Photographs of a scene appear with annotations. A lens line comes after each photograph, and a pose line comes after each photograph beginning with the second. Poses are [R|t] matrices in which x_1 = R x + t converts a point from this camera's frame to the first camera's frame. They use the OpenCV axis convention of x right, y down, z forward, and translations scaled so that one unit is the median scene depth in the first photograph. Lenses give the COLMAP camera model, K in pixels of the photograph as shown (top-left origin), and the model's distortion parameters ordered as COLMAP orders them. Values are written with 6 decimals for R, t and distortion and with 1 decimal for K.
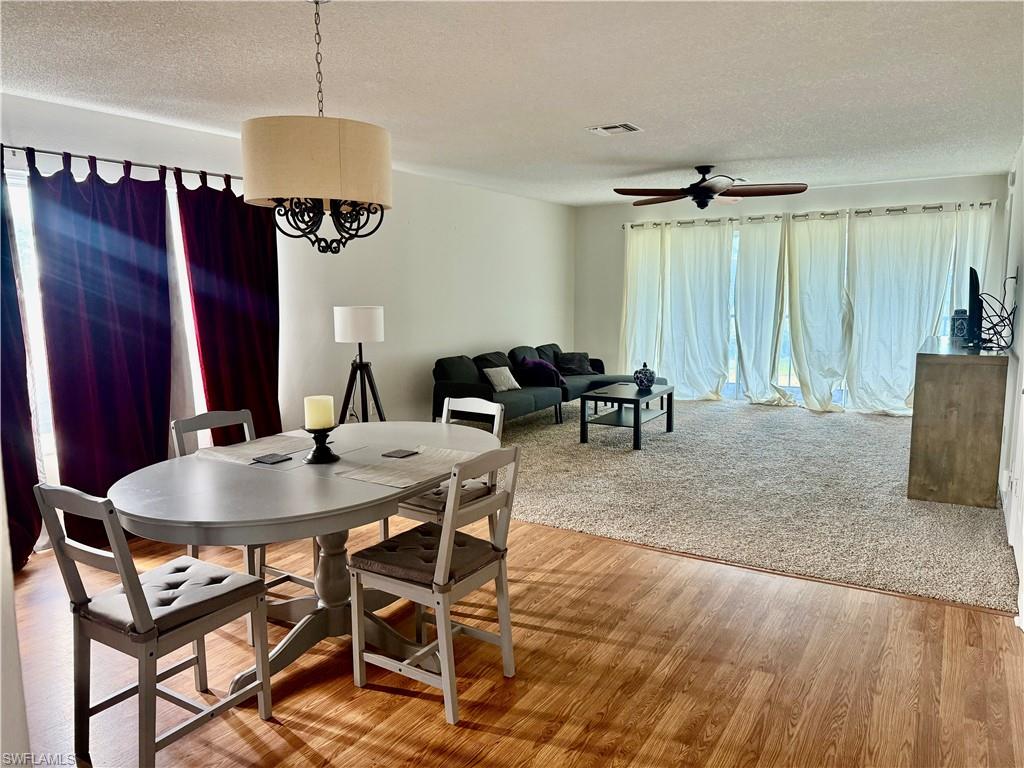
lens RADIAL K [[698.3, 0, 505.8], [0, 698.3, 375.1], [0, 0, 1]] dist [0.001898, -0.010851]
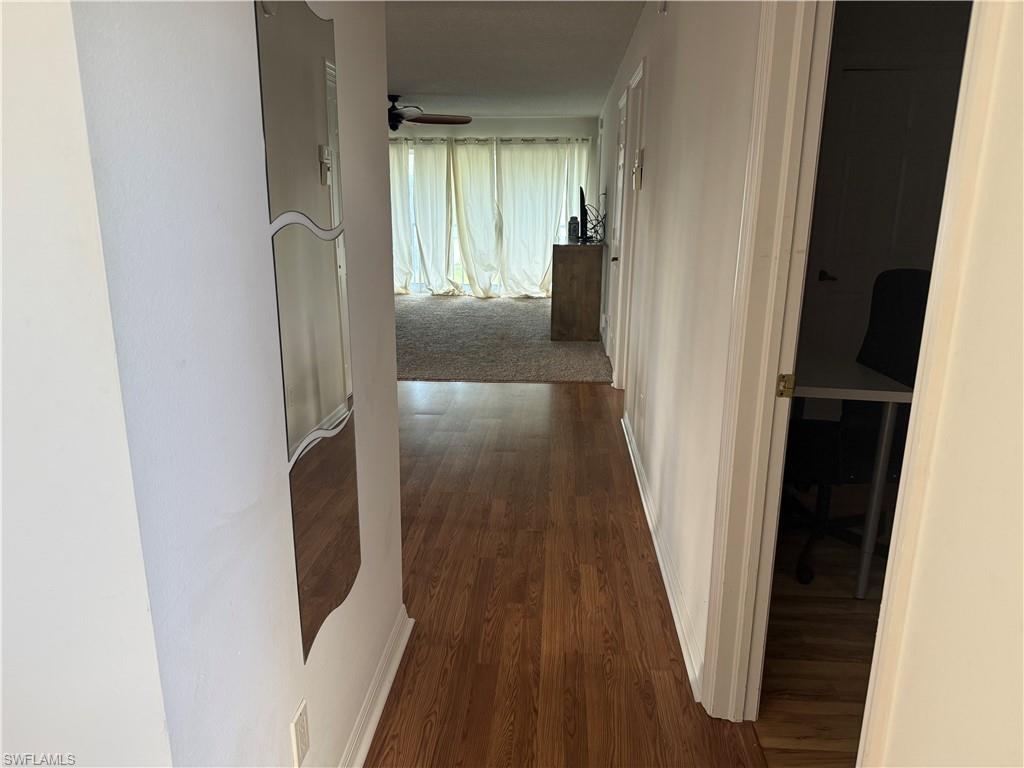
lens RADIAL K [[698.3, 0, 510.3], [0, 698.3, 389.9], [0, 0, 1]] dist [0.001898, -0.010851]
pose [[0.876351, -0.109698, 0.469016, -0.164637], [0.044646, 0.988029, 0.147669, 0.038314], [-0.479600, -0.108470, 0.870757, -0.213659]]
